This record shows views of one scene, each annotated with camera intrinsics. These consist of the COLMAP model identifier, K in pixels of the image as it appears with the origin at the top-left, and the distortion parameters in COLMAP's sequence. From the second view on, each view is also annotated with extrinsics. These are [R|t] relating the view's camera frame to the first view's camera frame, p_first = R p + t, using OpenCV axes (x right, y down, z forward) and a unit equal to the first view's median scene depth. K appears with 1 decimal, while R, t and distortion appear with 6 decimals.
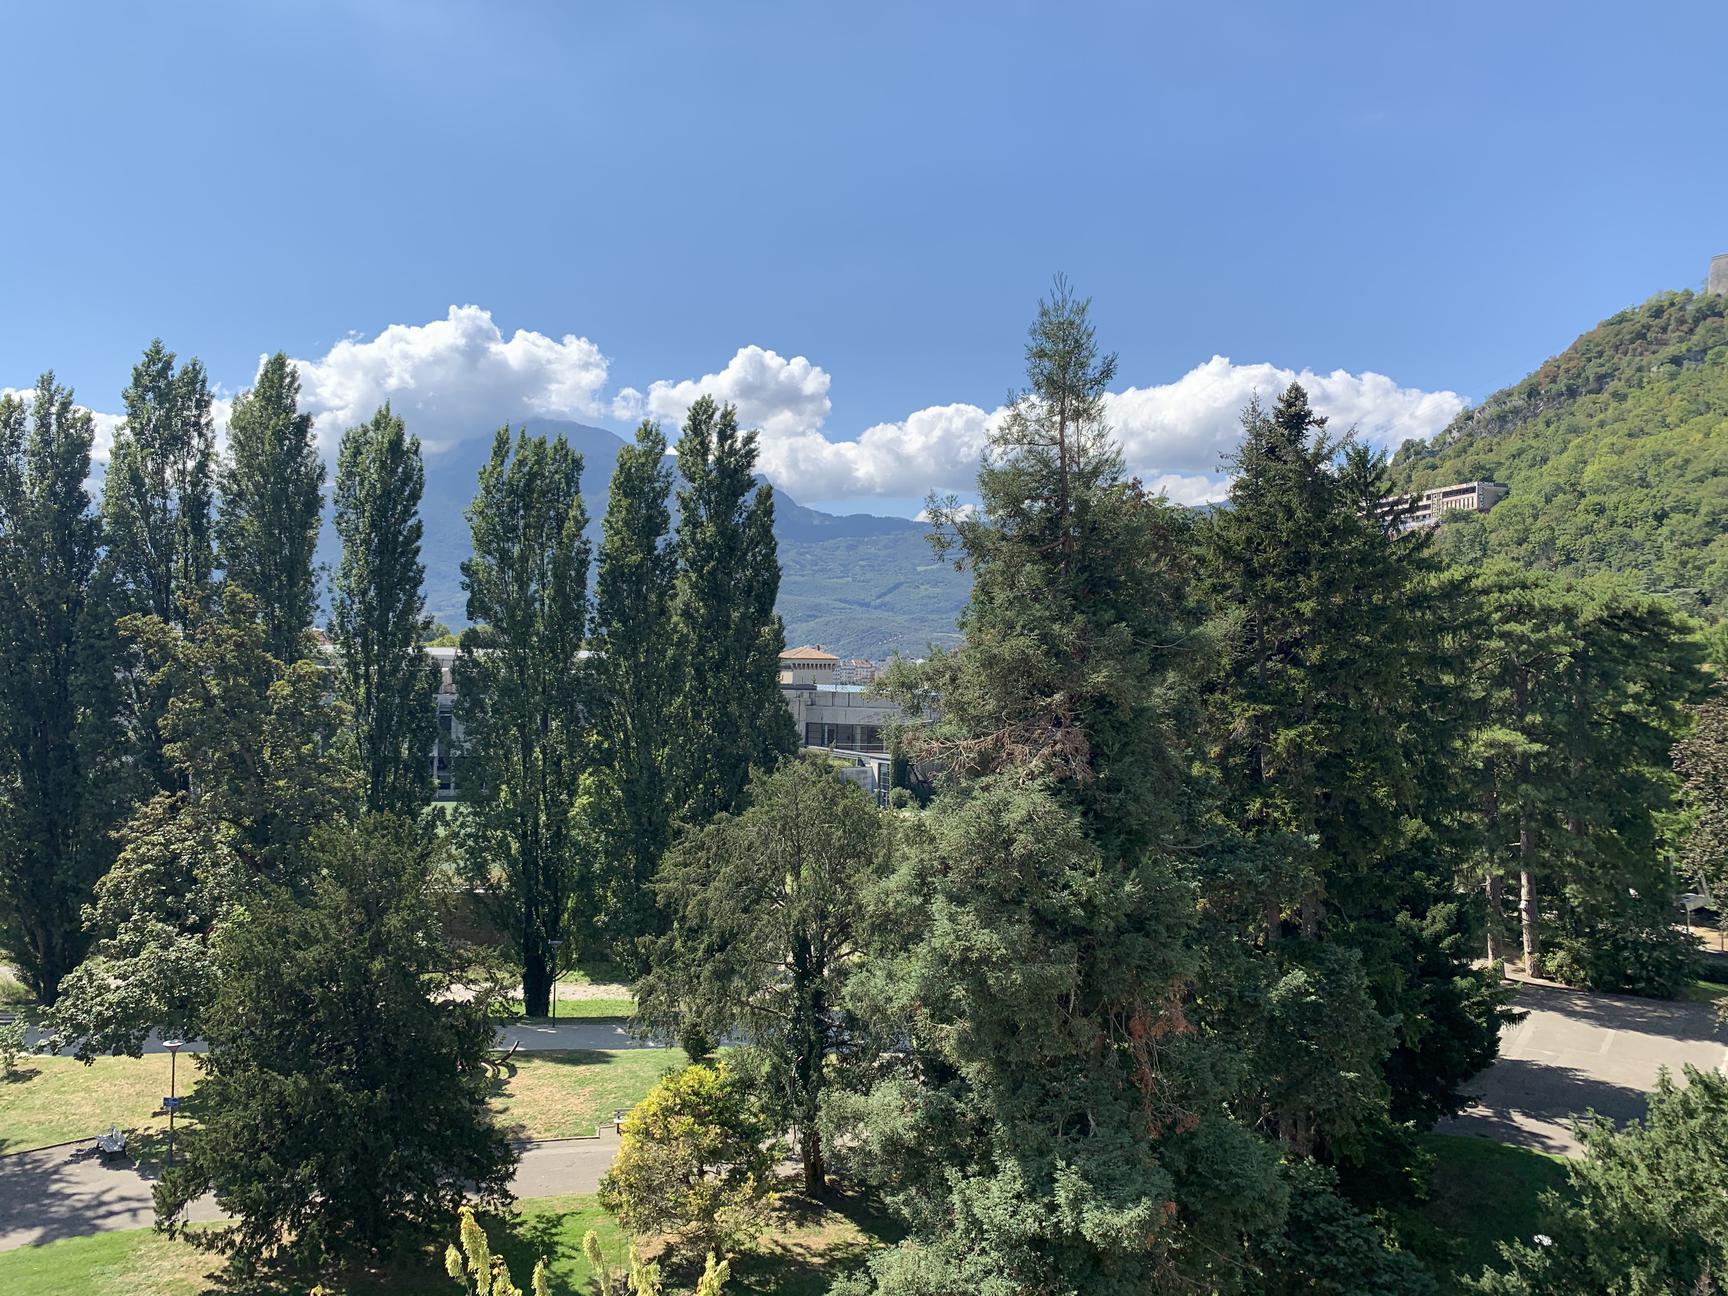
lens RADIAL K [[1322.1, 0, 871.4], [0, 1322.1, 636.5], [0, 0, 1]] dist [0.039233, -0.039869]
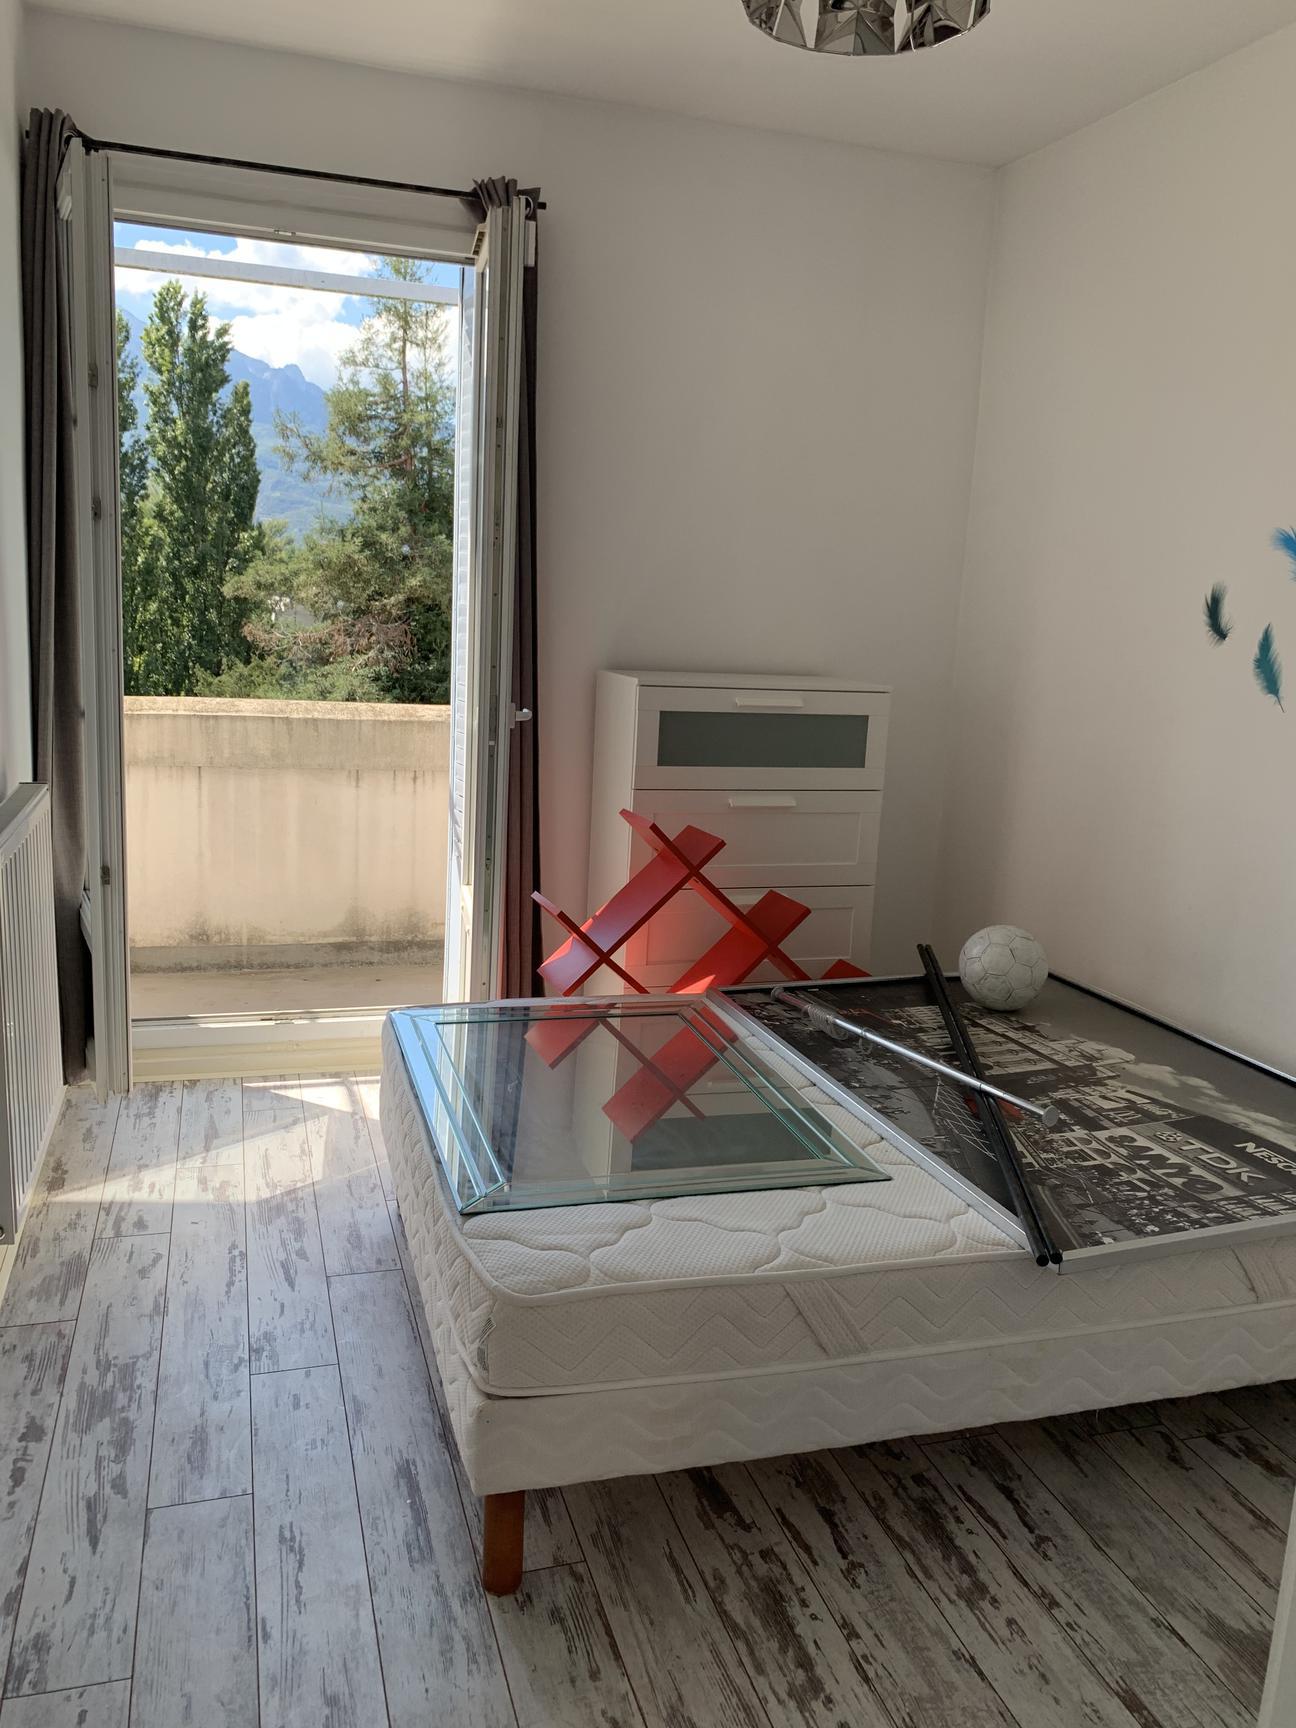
lens RADIAL K [[1322.1, 0, 675.1], [0, 1322.1, 831.3], [0, 0, 1]] dist [0.039233, -0.039869]
pose [[0.982351, -0.001613, 0.187038, 0.289198], [-0.036296, 0.979312, 0.199075, 0.008691], [-0.183490, -0.202350, 0.961970, -0.360946]]
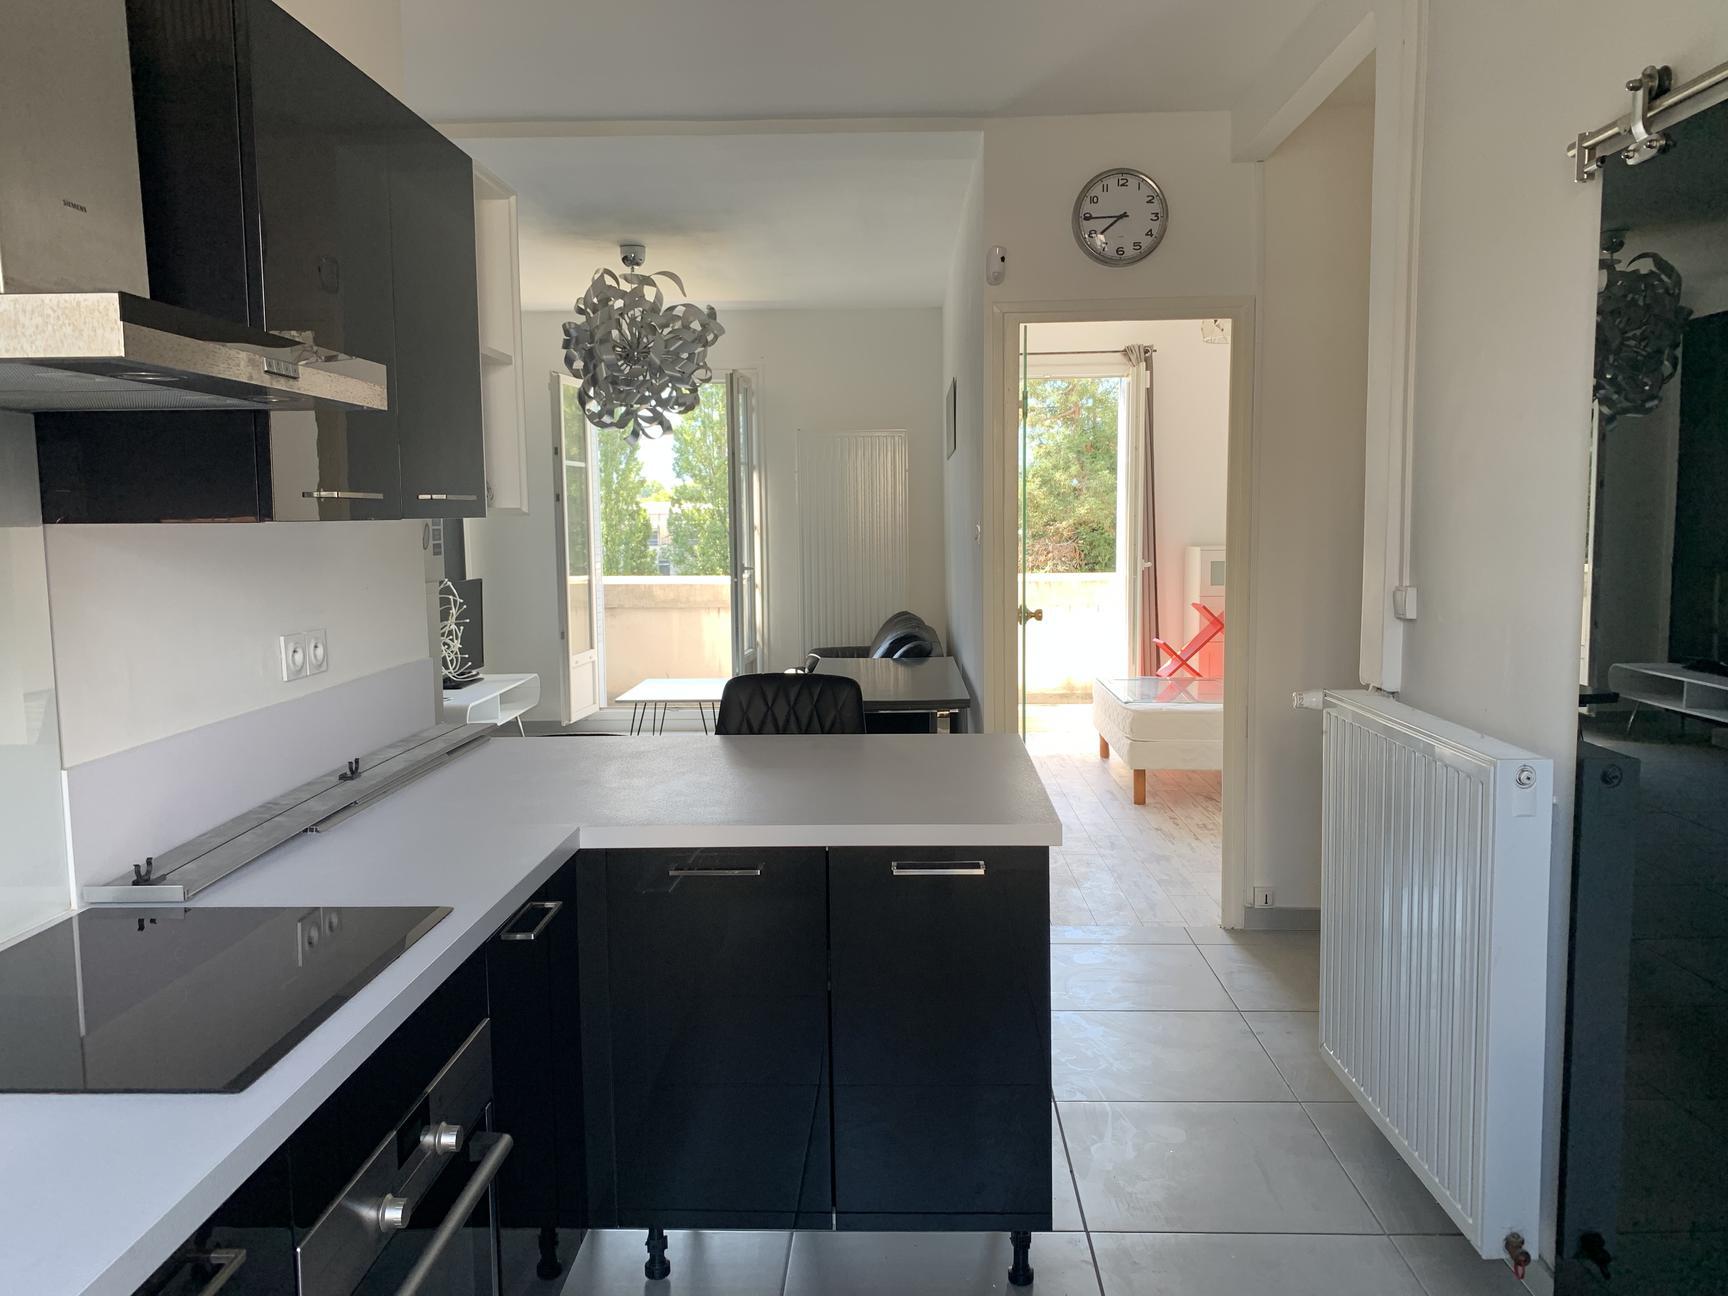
lens RADIAL K [[1322.1, 0, 865.3], [0, 1322.1, 645.0], [0, 0, 1]] dist [0.039233, -0.039869]
pose [[0.986580, -0.012561, -0.162794, 0.276732], [0.032339, 0.992317, 0.119418, -0.003145], [0.160043, -0.123080, 0.979407, -0.761643]]
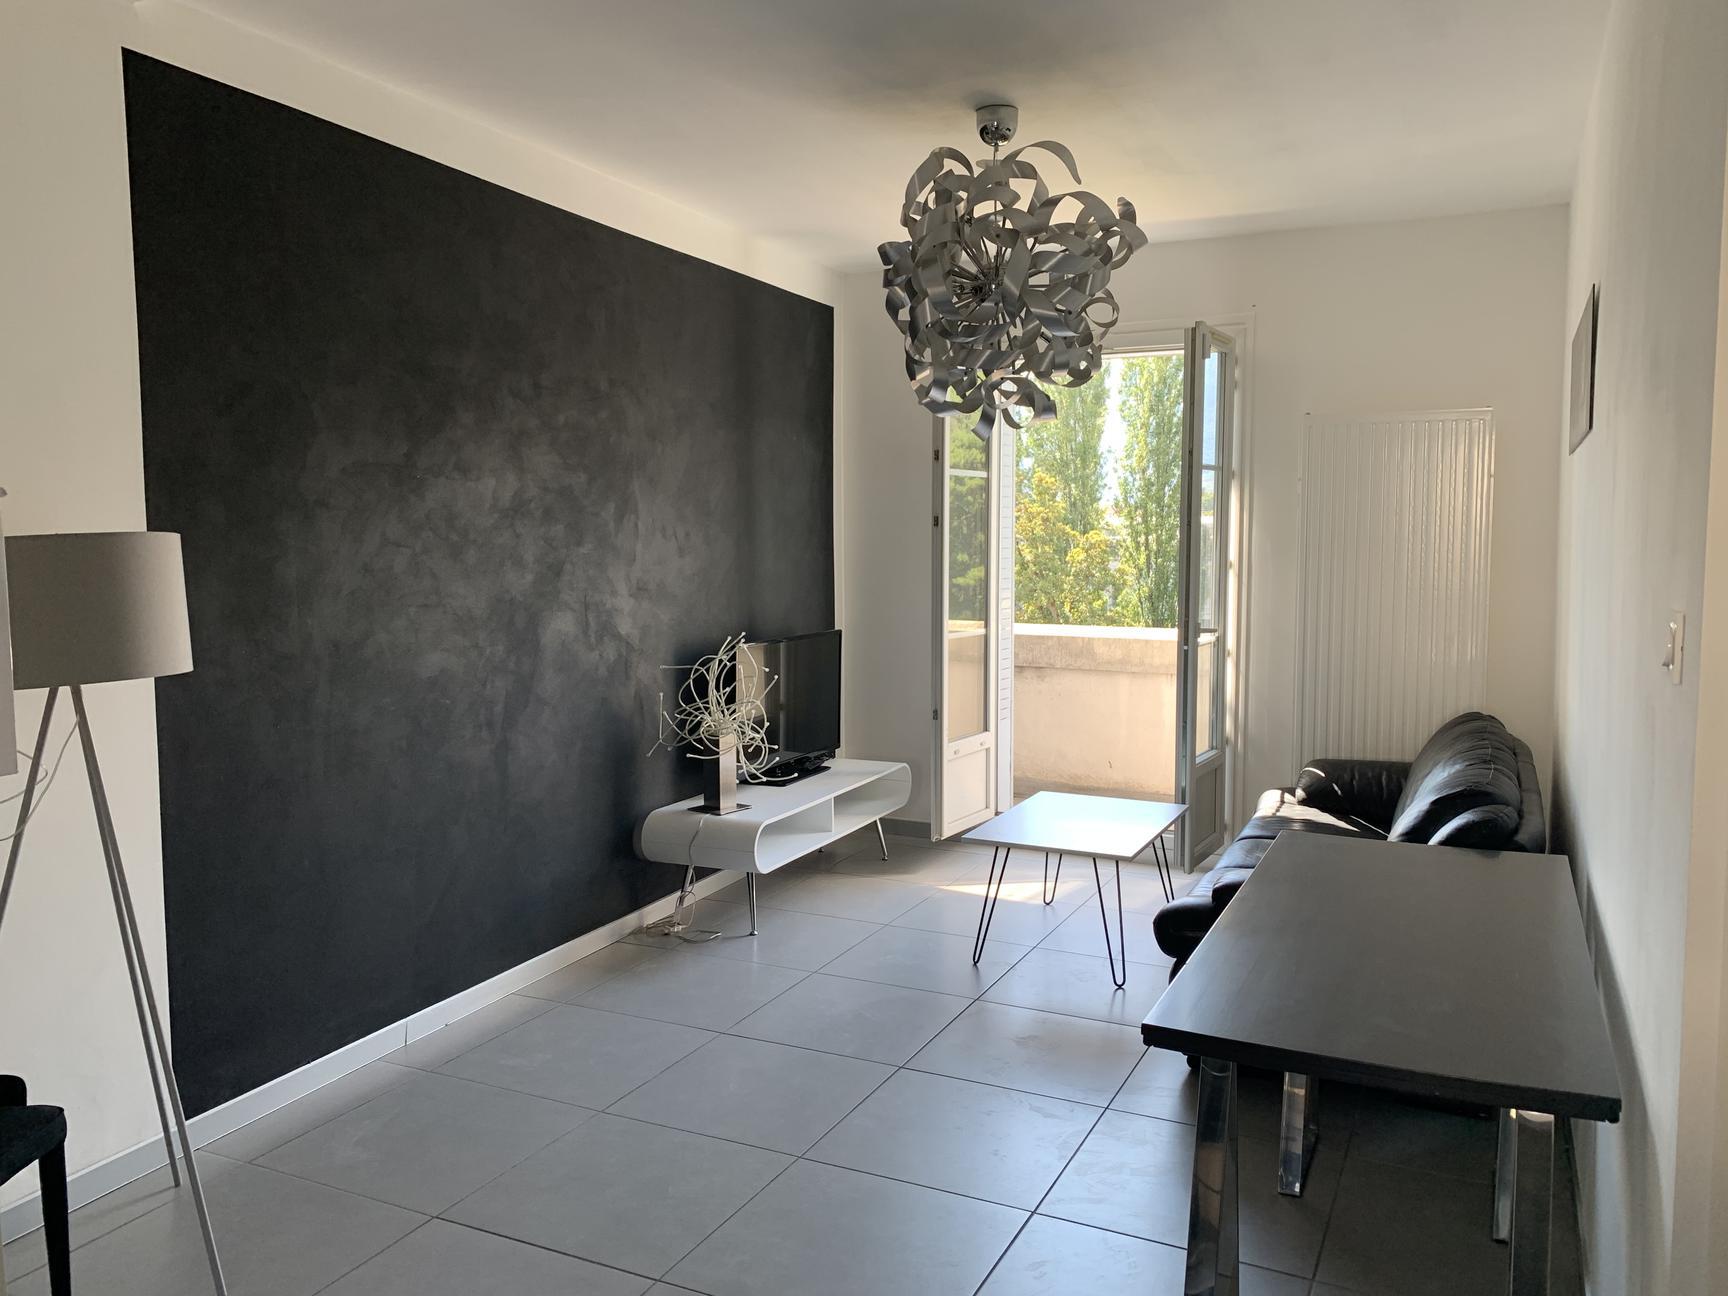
lens RADIAL K [[1322.1, 0, 858.6], [0, 1322.1, 645.9], [0, 0, 1]] dist [0.039233, -0.039869]
pose [[0.834572, 0.028077, -0.550184, 0.252708], [0.030225, 0.994863, 0.096618, -0.003766], [0.550070, -0.097263, 0.829435, -0.530959]]
